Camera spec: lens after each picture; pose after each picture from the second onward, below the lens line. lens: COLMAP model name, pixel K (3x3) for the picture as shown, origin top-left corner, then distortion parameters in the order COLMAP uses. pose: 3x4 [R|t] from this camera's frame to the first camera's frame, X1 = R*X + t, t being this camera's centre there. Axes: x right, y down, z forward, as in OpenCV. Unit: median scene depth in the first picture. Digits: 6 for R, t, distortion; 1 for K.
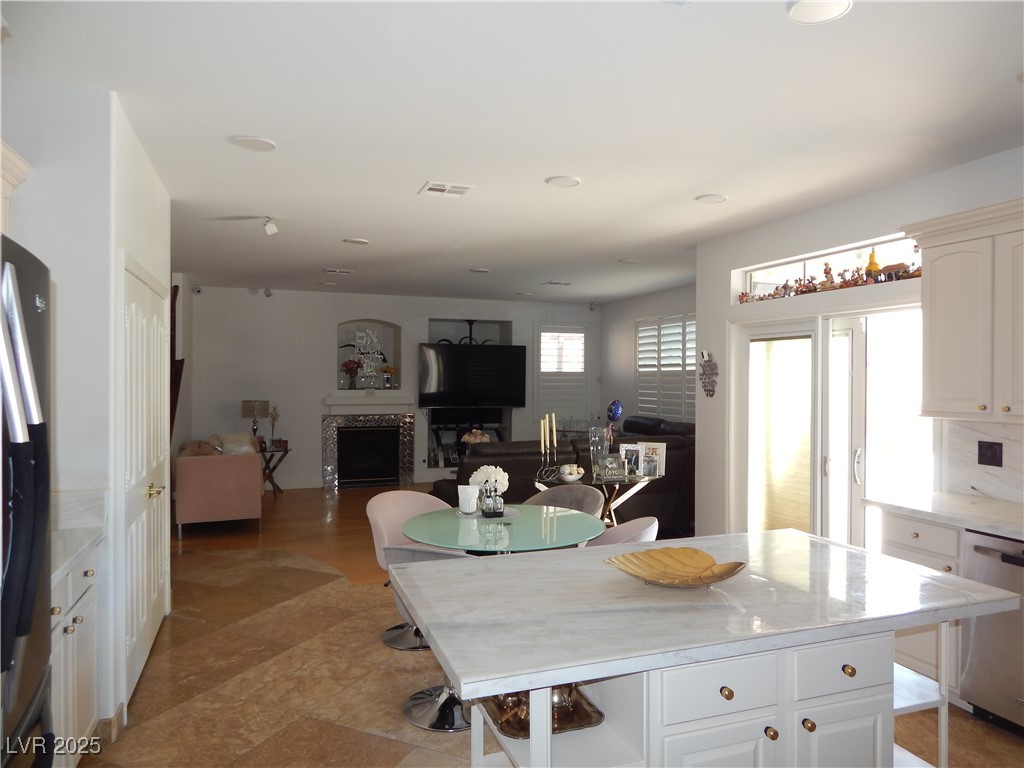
lens RADIAL K [[678.0, 0, 511.7], [0, 678.0, 386.4], [0, 0, 1]] dist [0.004525, -0.002197]
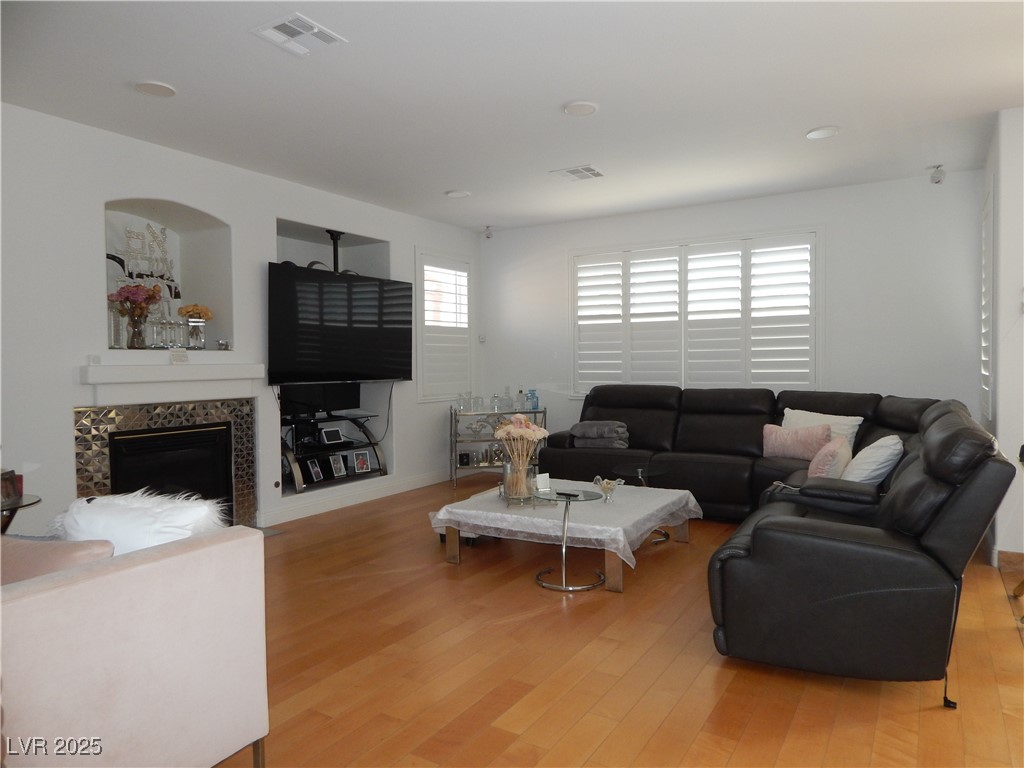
lens RADIAL K [[678.0, 0, 514.2], [0, 678.0, 381.5], [0, 0, 1]] dist [0.004525, -0.002197]
pose [[0.784196, -0.029334, 0.619819, -0.318894], [0.017217, 0.999526, 0.025521, 0.018875], [-0.620274, -0.009342, 0.784330, 0.472765]]
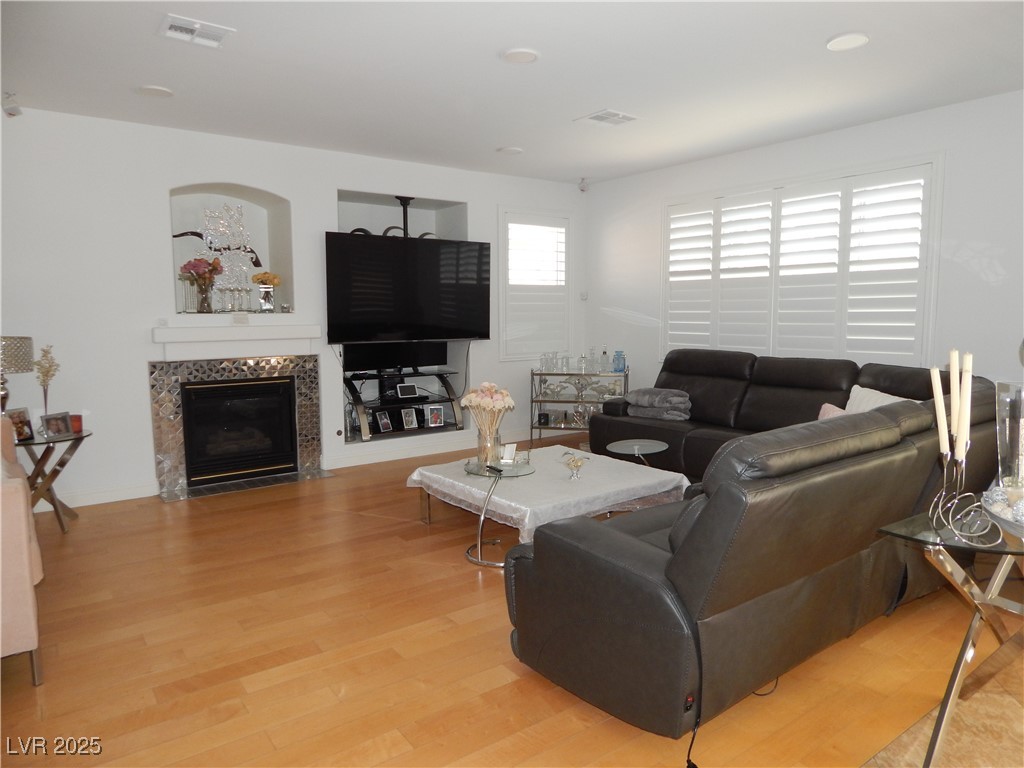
lens RADIAL K [[678.0, 0, 514.9], [0, 678.0, 376.8], [0, 0, 1]] dist [0.004525, -0.002197]
pose [[0.959977, -0.036859, 0.277642, -0.147522], [0.012063, 0.995824, 0.090494, 0.008948], [-0.279818, -0.083523, 0.956413, 0.396991]]
